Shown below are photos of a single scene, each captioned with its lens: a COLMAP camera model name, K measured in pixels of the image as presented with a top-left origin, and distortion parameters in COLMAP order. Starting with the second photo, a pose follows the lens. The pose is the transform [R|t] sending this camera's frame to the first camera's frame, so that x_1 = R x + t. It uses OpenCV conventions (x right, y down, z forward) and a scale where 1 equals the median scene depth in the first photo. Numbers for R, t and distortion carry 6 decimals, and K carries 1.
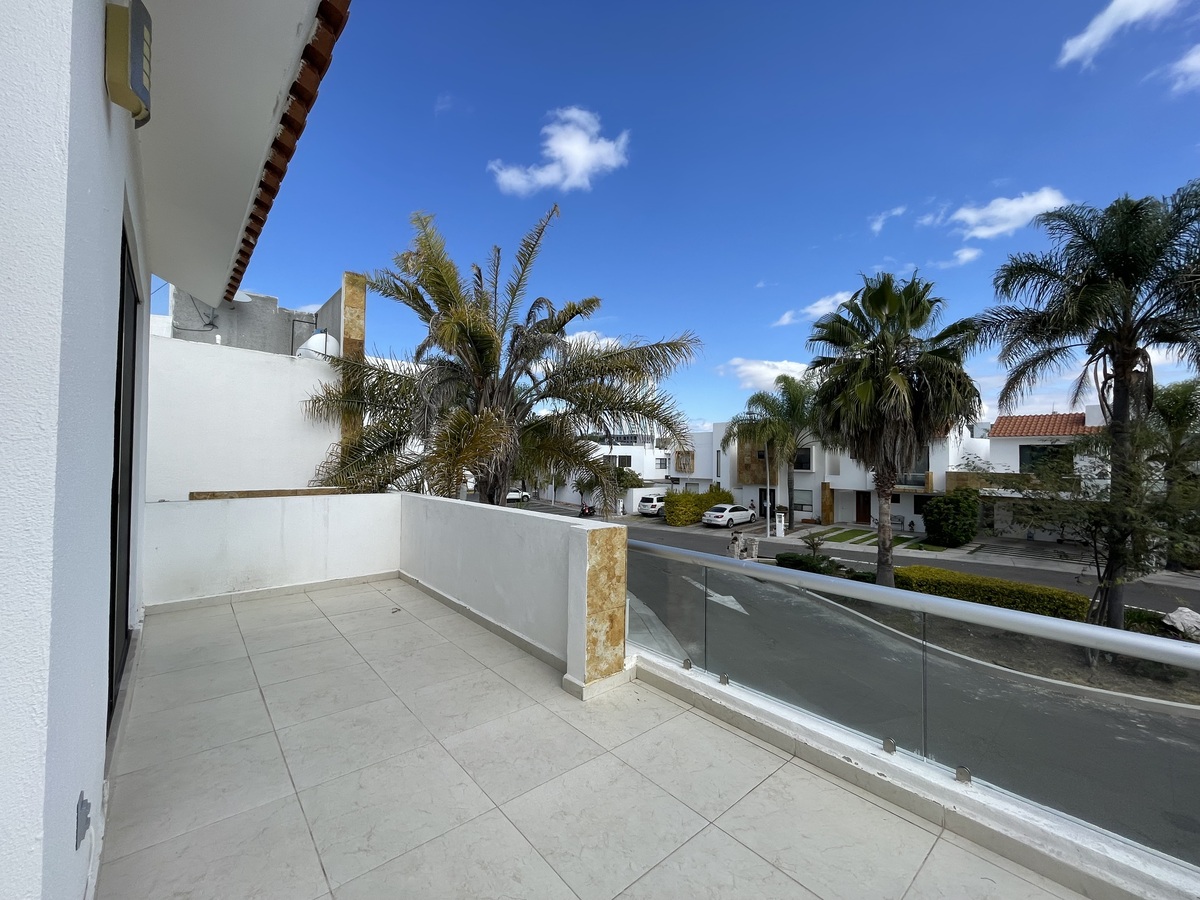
lens RADIAL K [[483.3, 0, 594.0], [0, 483.3, 456.1], [0, 0, 1]] dist [-0.007132, 0.002001]
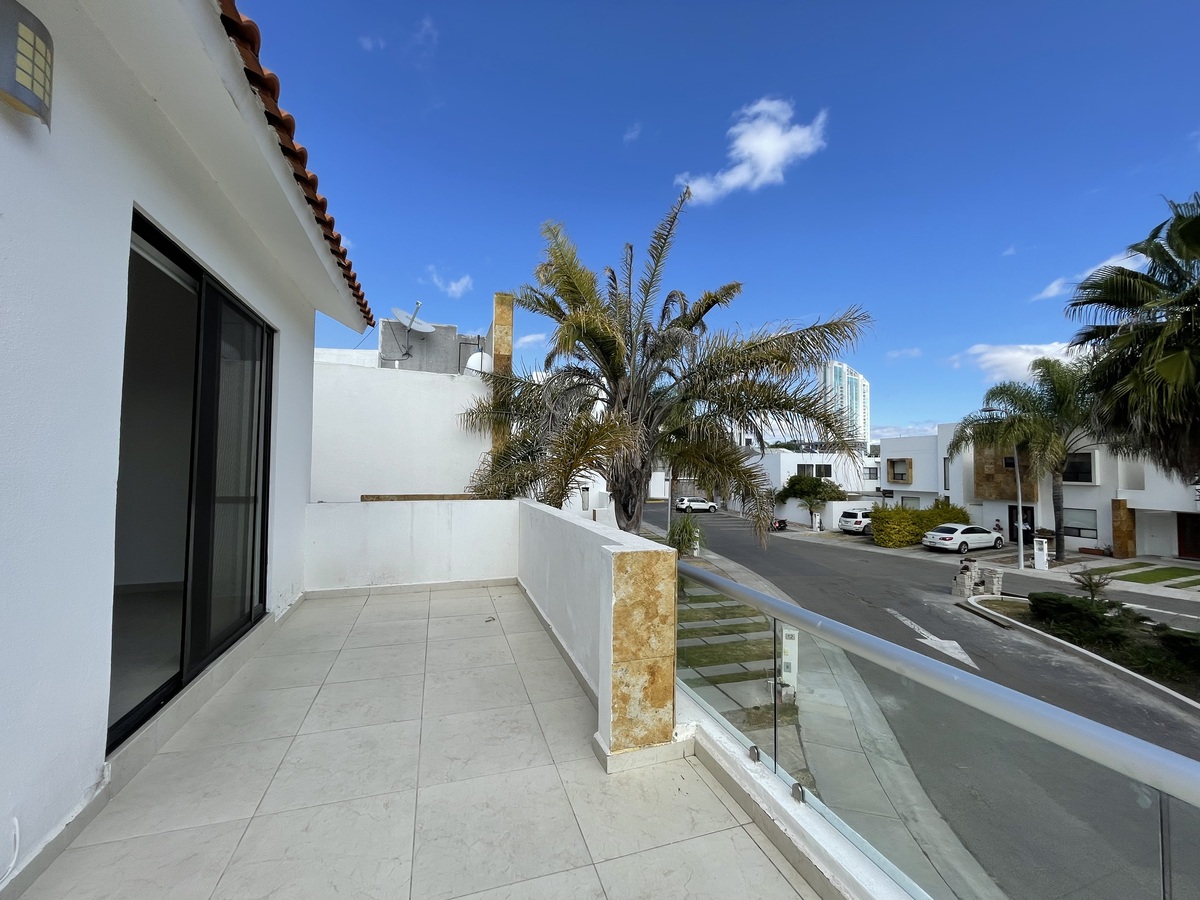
lens RADIAL K [[483.3, 0, 593.8], [0, 483.3, 455.0], [0, 0, 1]] dist [-0.007132, 0.002001]
pose [[0.925057, -0.011714, -0.379647, 0.091465], [0.003210, 0.999730, -0.023023, 0.004839], [0.379814, 0.020079, 0.924845, 0.094530]]
